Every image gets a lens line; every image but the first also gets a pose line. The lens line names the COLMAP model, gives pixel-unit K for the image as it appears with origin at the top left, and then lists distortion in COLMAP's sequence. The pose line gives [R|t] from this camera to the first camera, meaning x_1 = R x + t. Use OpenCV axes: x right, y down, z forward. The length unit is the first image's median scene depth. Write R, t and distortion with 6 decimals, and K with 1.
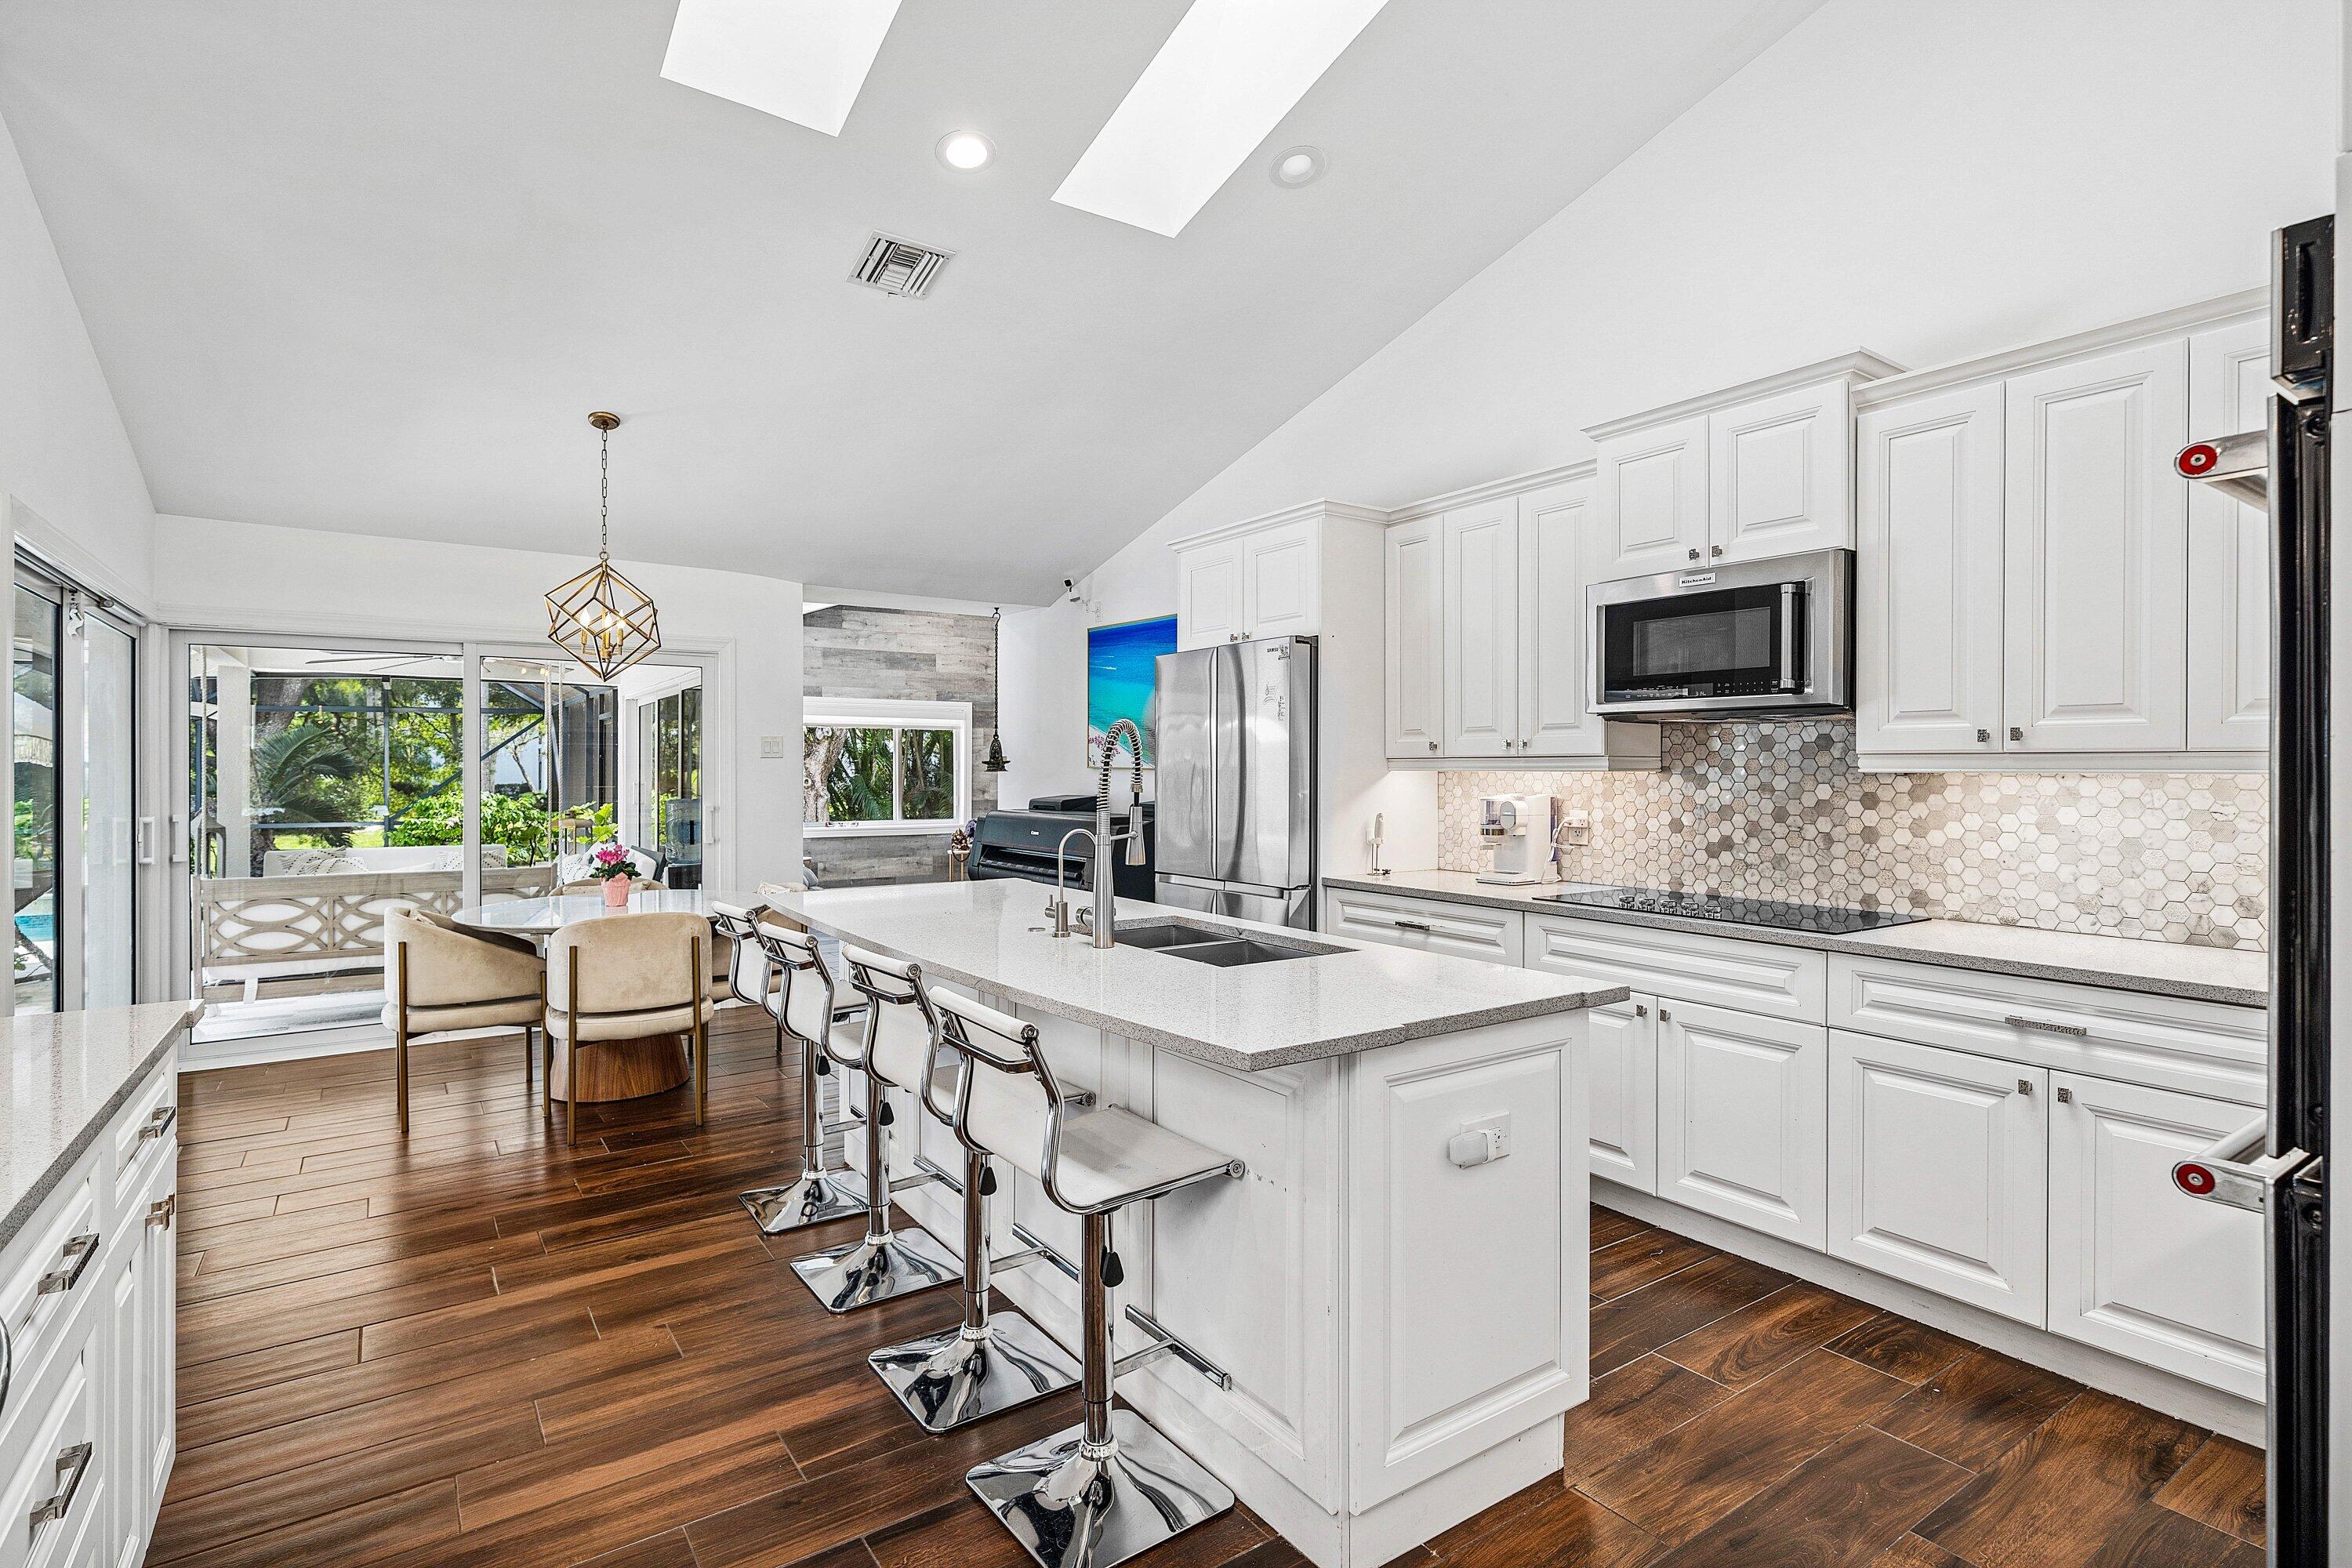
lens RADIAL K [[1121.4, 0, 1154.2], [0, 1121.4, 783.1], [0, 0, 1]] dist [0.010074, 0.000138]
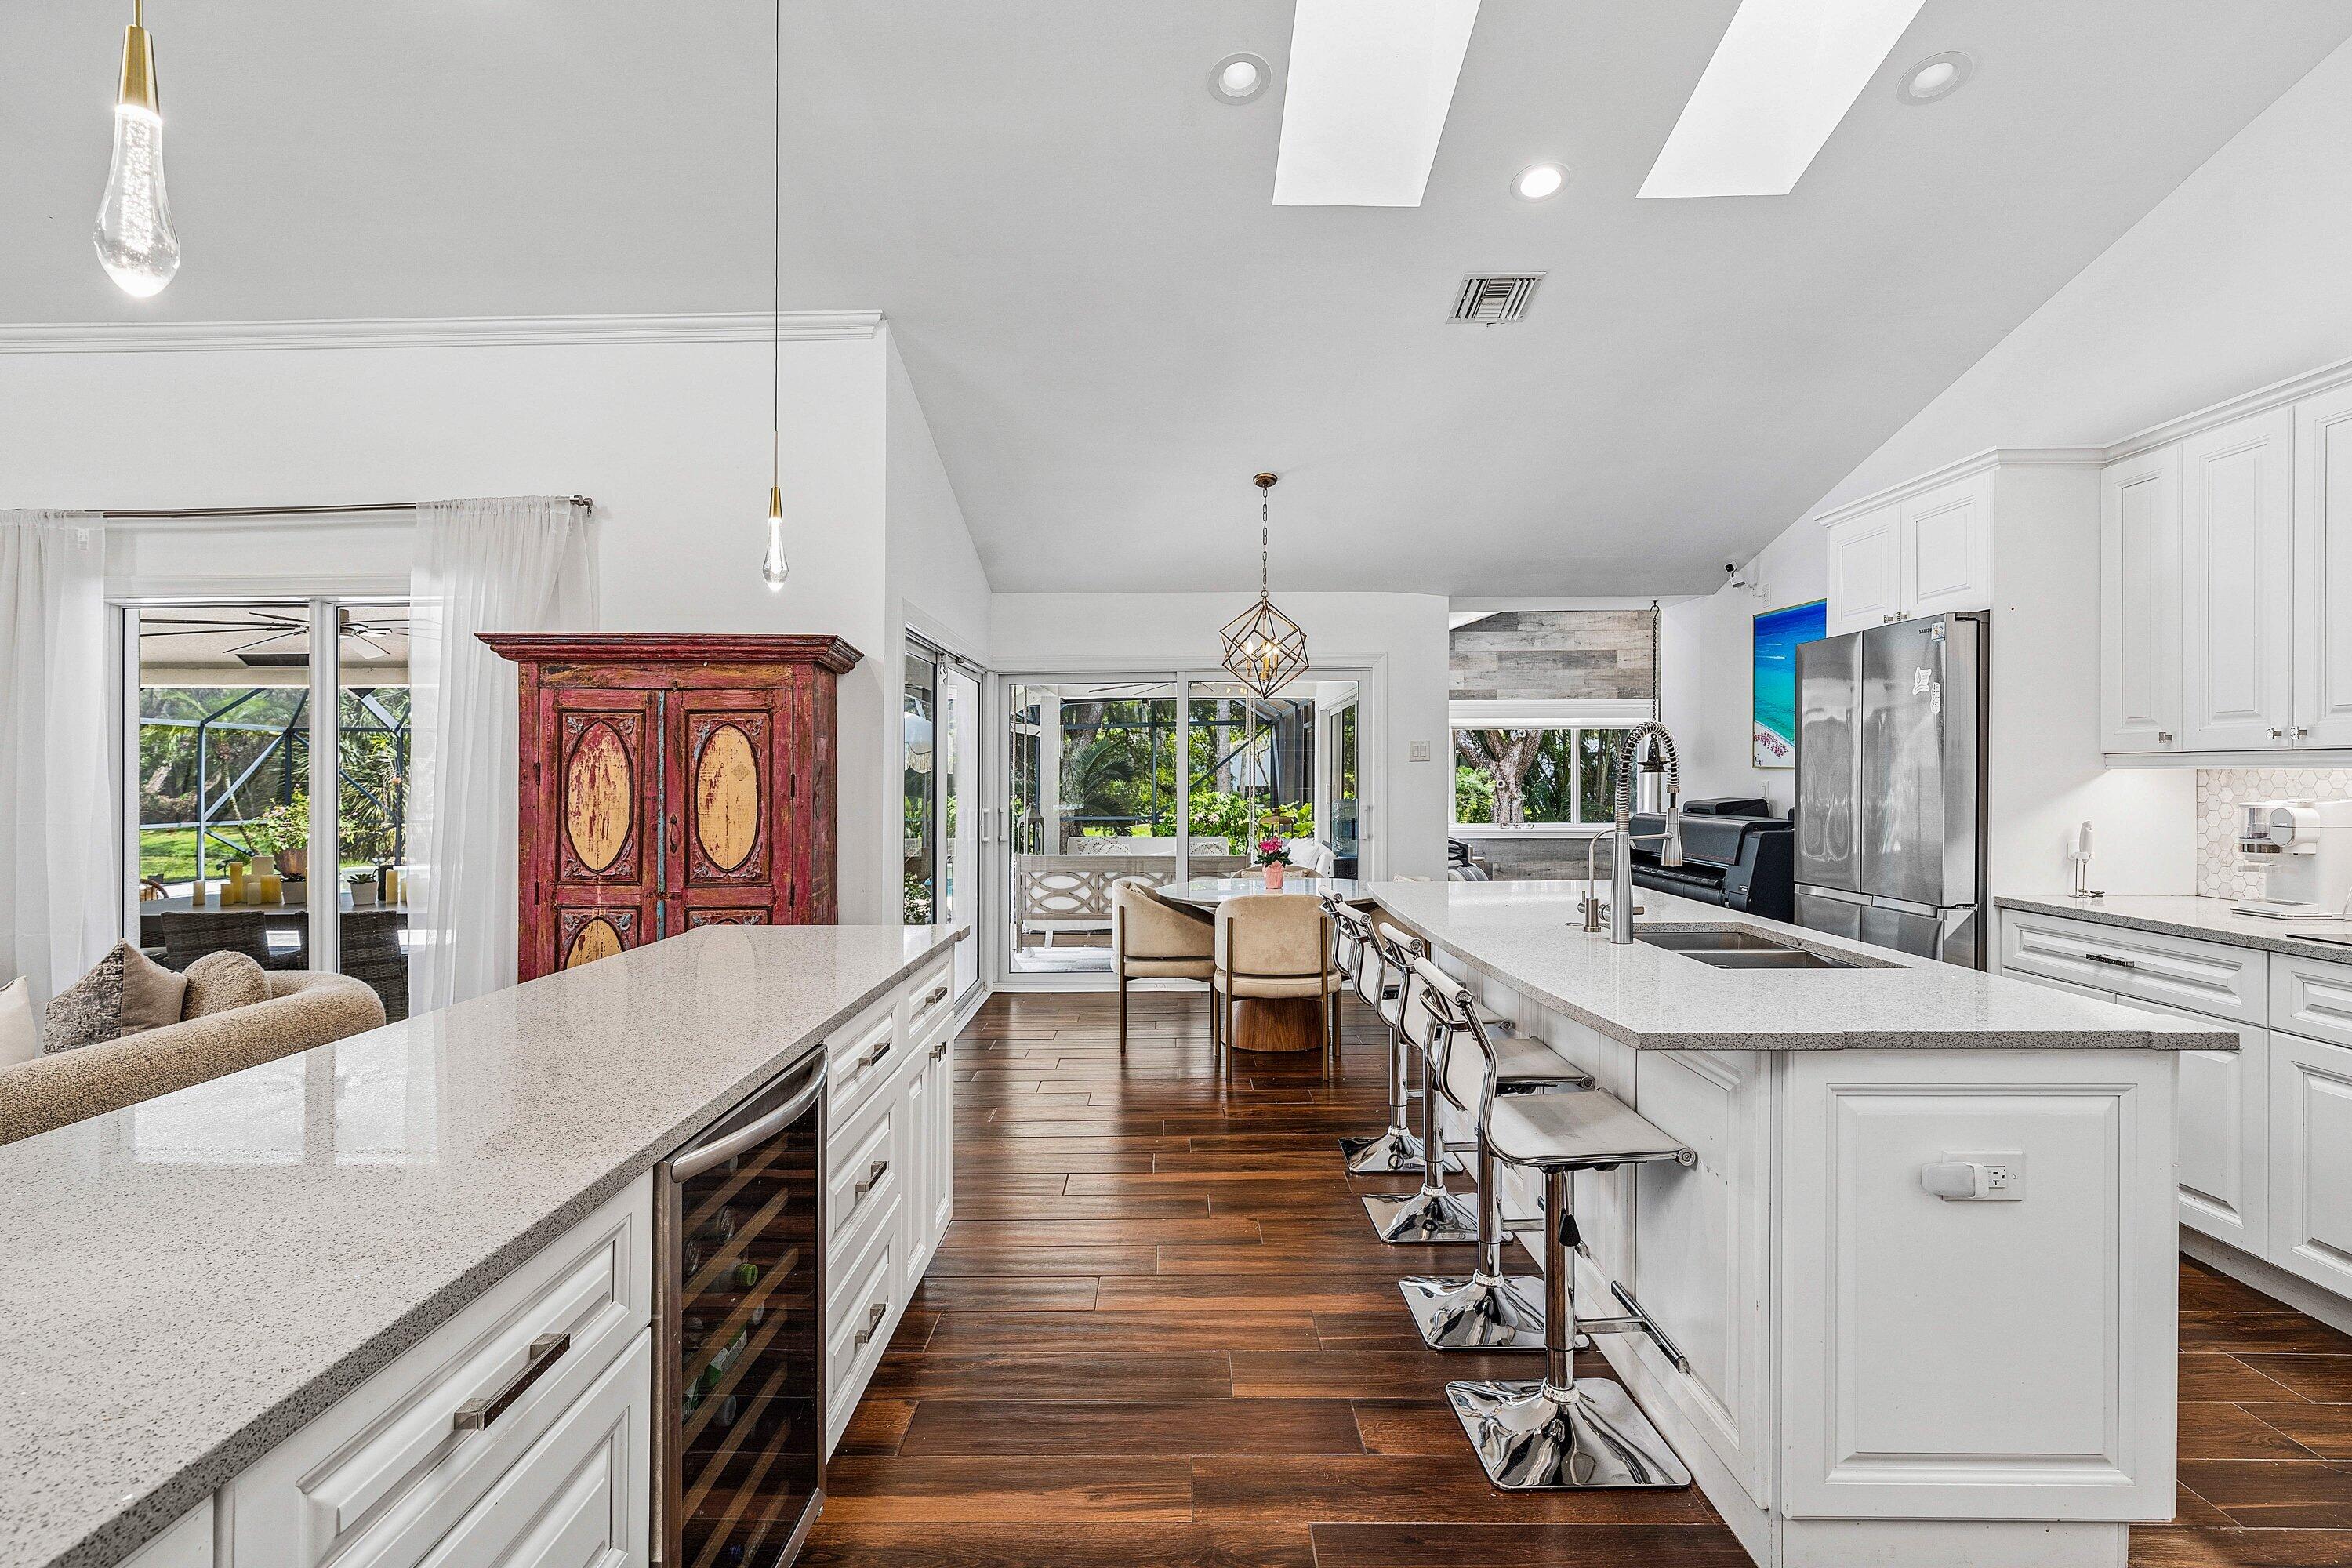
lens RADIAL K [[1121.4, 0, 1158.2], [0, 1121.4, 780.3], [0, 0, 1]] dist [0.010074, 0.000138]
pose [[0.826530, -0.002057, -0.562889, 0.124663], [-0.000278, 0.999992, -0.004062, 0.000576], [0.562892, 0.003514, 0.826523, -0.063258]]
